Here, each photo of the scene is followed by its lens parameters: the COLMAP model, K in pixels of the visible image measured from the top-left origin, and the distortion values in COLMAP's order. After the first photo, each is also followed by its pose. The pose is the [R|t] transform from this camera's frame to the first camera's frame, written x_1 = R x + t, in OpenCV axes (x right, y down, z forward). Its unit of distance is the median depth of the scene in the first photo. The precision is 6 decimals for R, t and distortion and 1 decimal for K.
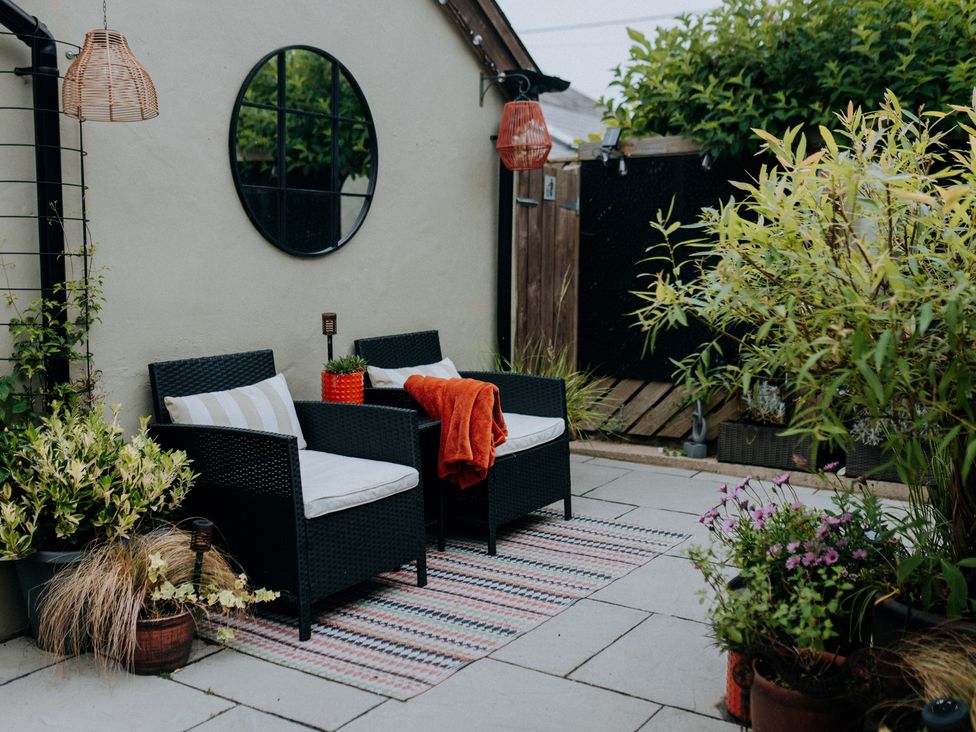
lens RADIAL K [[1052.8, 0, 486.6], [0, 1052.8, 370.3], [0, 0, 1]] dist [-0.007929, 0.000000]
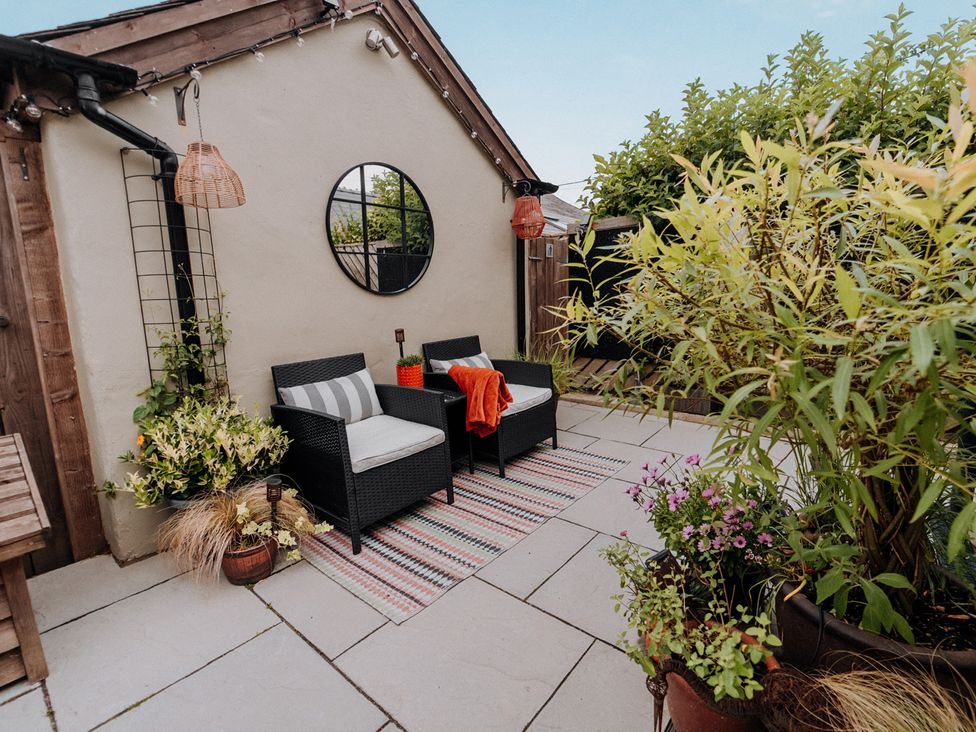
lens RADIAL K [[457.5, 0, 494.6], [0, 457.5, 367.5], [0, 0, 1]] dist [-0.030455, -0.000996]
pose [[0.992297, -0.016762, -0.122738, 0.085503], [0.023095, 0.998464, 0.050353, -0.028070], [0.121706, -0.052800, 0.991161, 0.329516]]
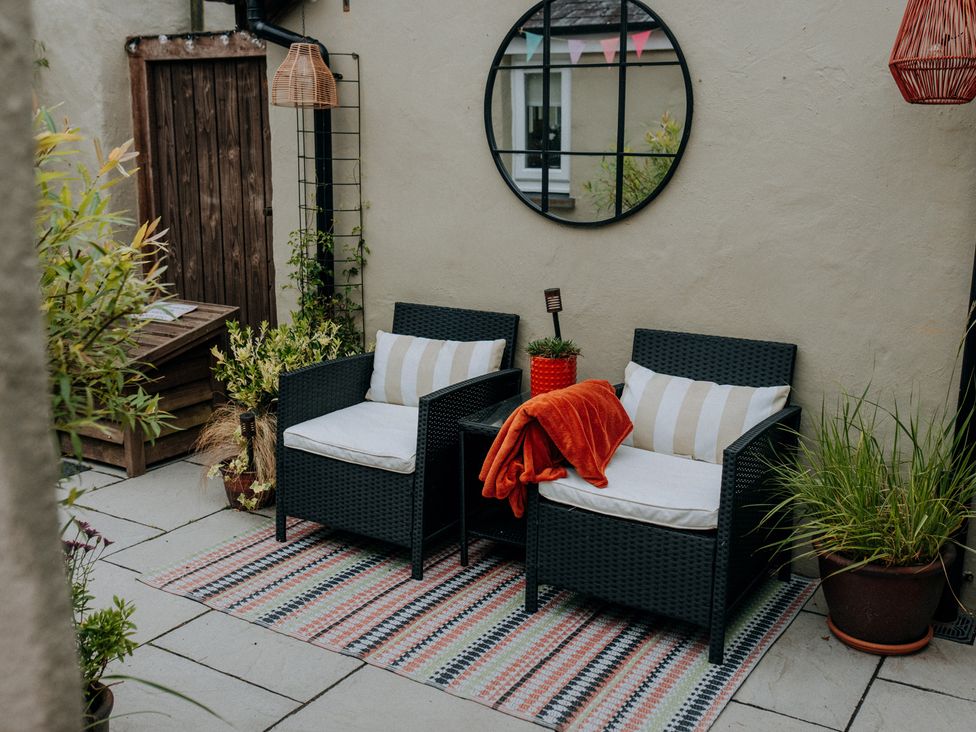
lens RADIAL K [[1052.8, 0, 482.8], [0, 1052.8, 361.6], [0, 0, 1]] dist [-0.007929, 0.000000]
pose [[0.006731, 0.197020, -0.980376, 0.785154], [-0.129619, 0.972299, 0.194507, -0.168315], [0.991541, 0.125766, 0.032082, 0.955161]]
